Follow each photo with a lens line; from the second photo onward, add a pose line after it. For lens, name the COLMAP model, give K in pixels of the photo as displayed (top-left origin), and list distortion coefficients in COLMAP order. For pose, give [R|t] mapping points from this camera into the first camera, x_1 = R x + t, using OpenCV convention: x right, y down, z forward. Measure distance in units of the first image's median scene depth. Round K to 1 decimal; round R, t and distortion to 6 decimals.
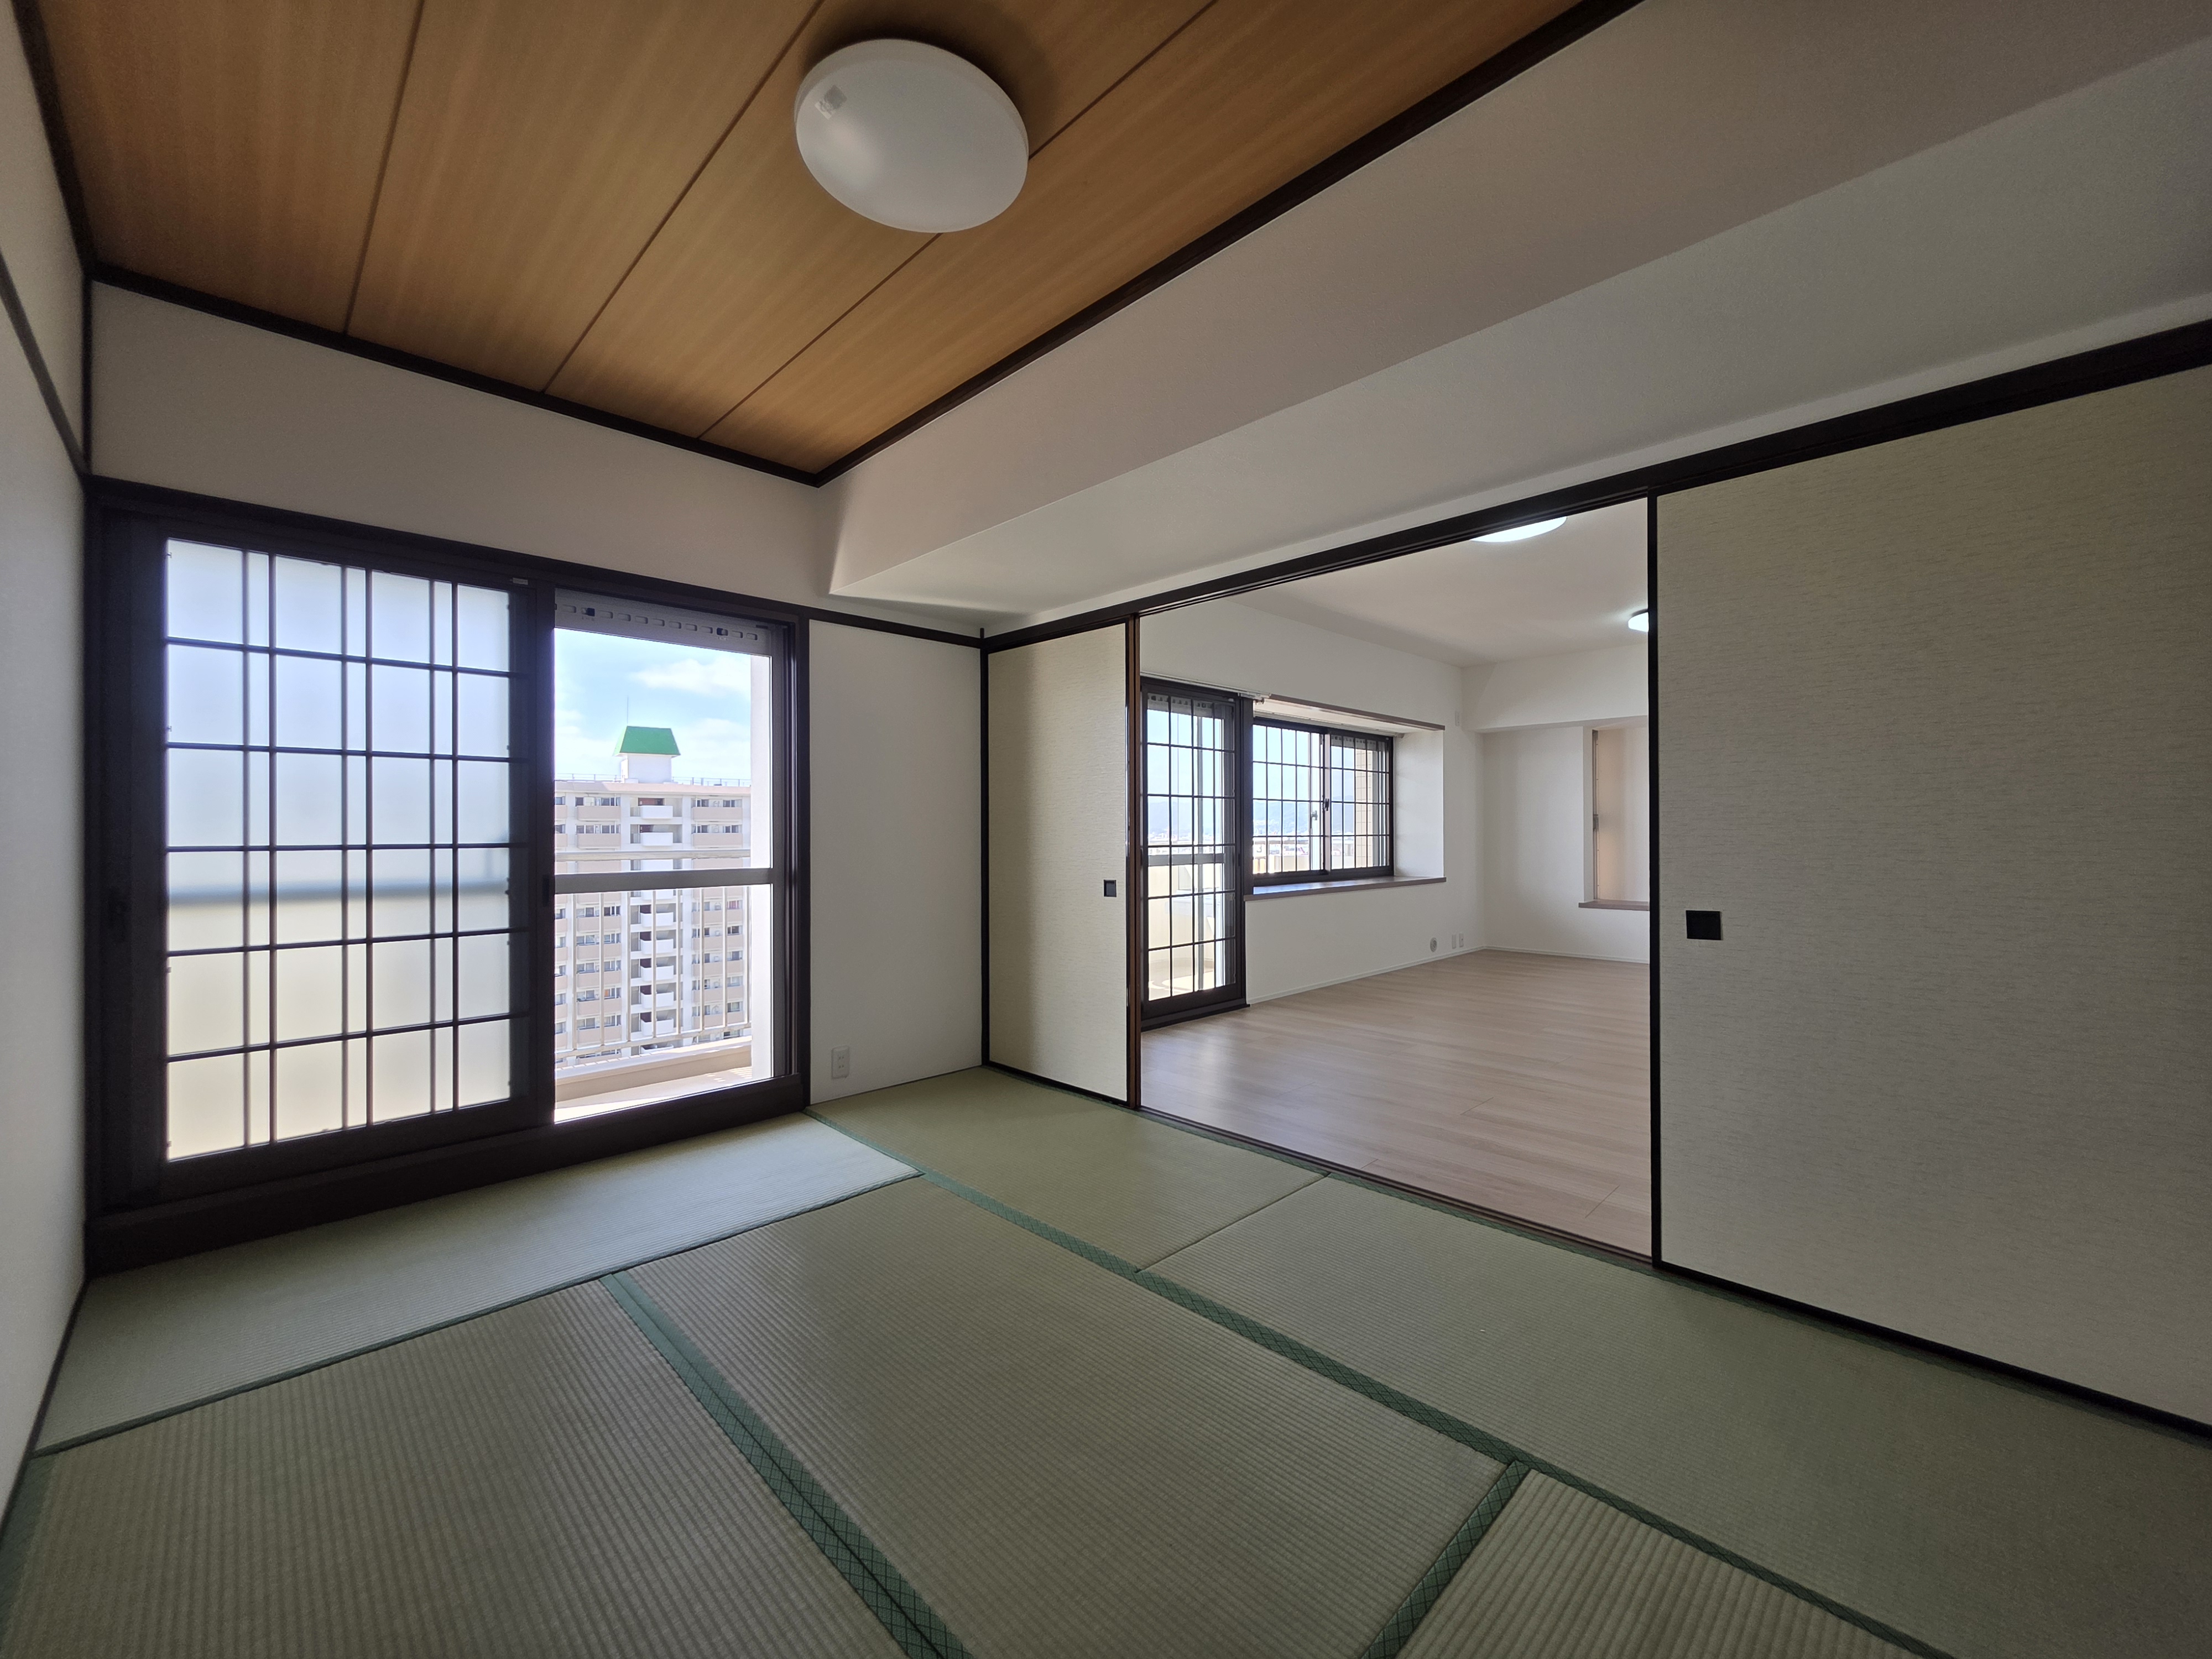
lens RADIAL K [[883.7, 0, 1121.3], [0, 883.7, 828.0], [0, 0, 1]] dist [0.002063, -0.000238]
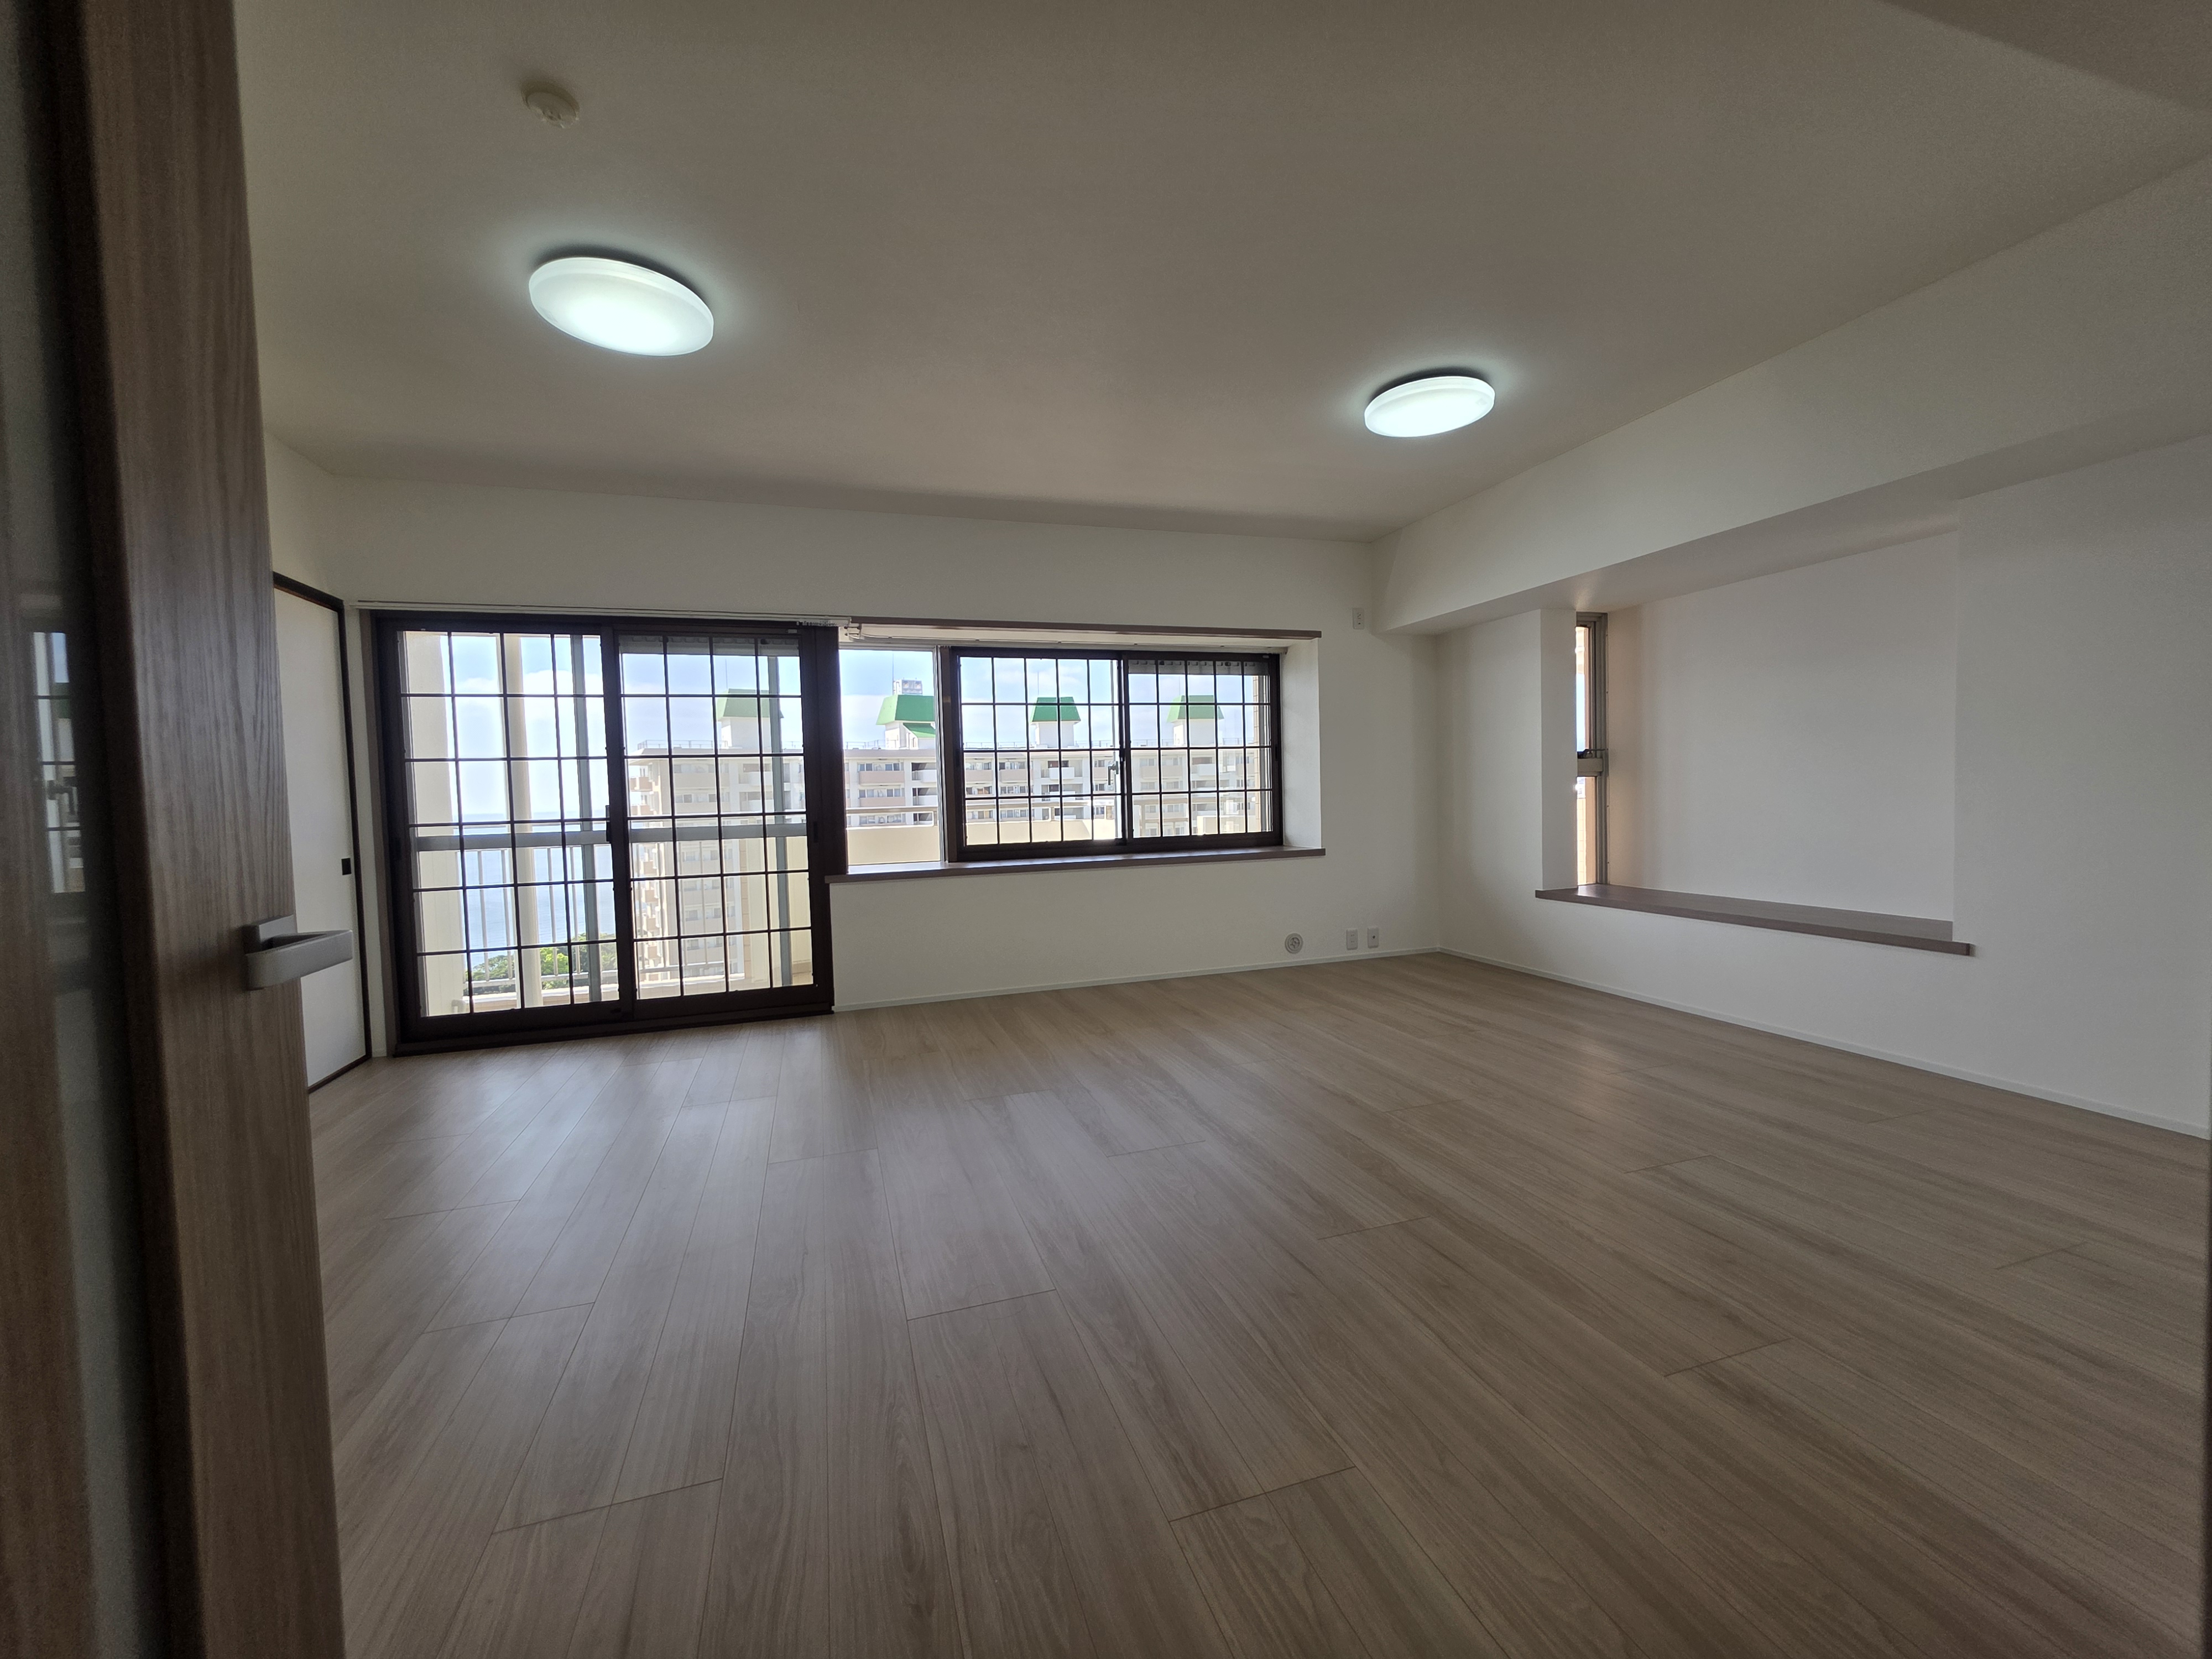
lens RADIAL K [[883.7, 0, 1103.5], [0, 883.7, 817.3], [0, 0, 1]] dist [0.002063, -0.000238]
pose [[0.883380, -0.011896, -0.468506, 0.613966], [0.029987, 0.999064, 0.031173, 0.004938], [0.467697, -0.041587, 0.882910, 0.340555]]
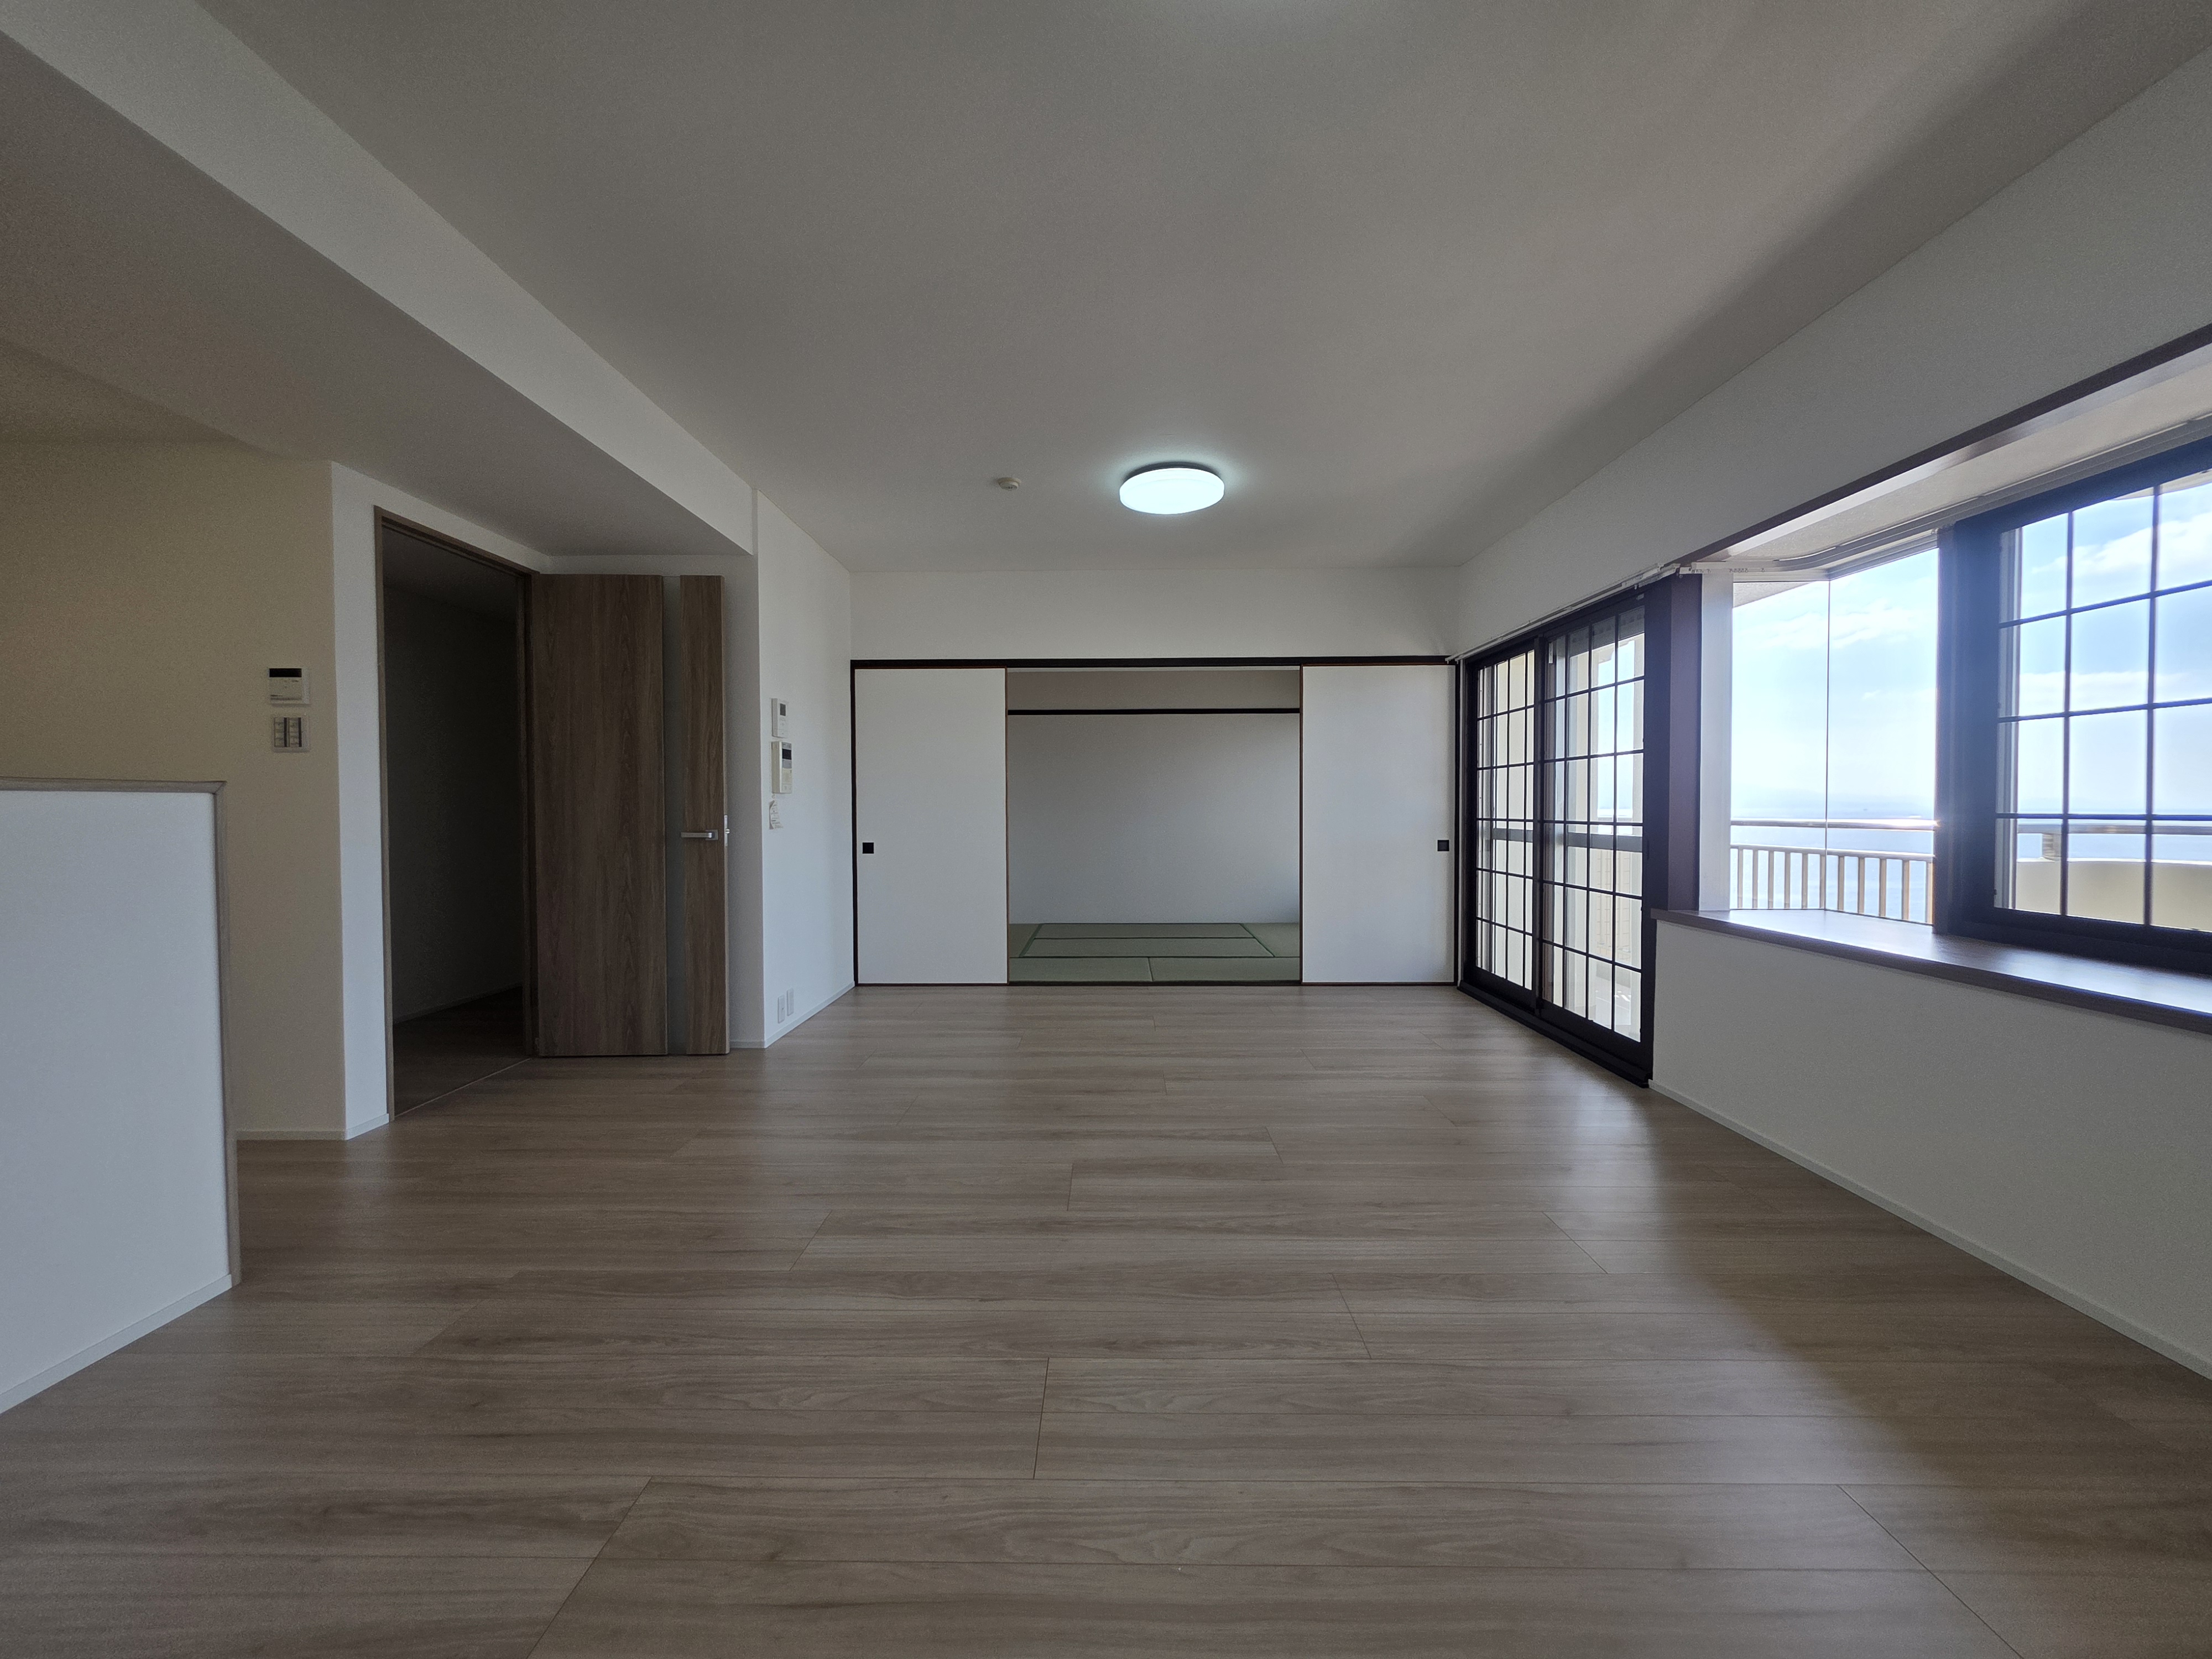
lens RADIAL K [[883.7, 0, 1104.8], [0, 883.7, 822.4], [0, 0, 1]] dist [0.002063, -0.000238]
pose [[-0.726145, 0.014468, -0.687390, 0.696730], [0.005392, 0.999868, 0.015349, 0.004332], [0.687521, 0.007440, -0.726126, 0.981769]]
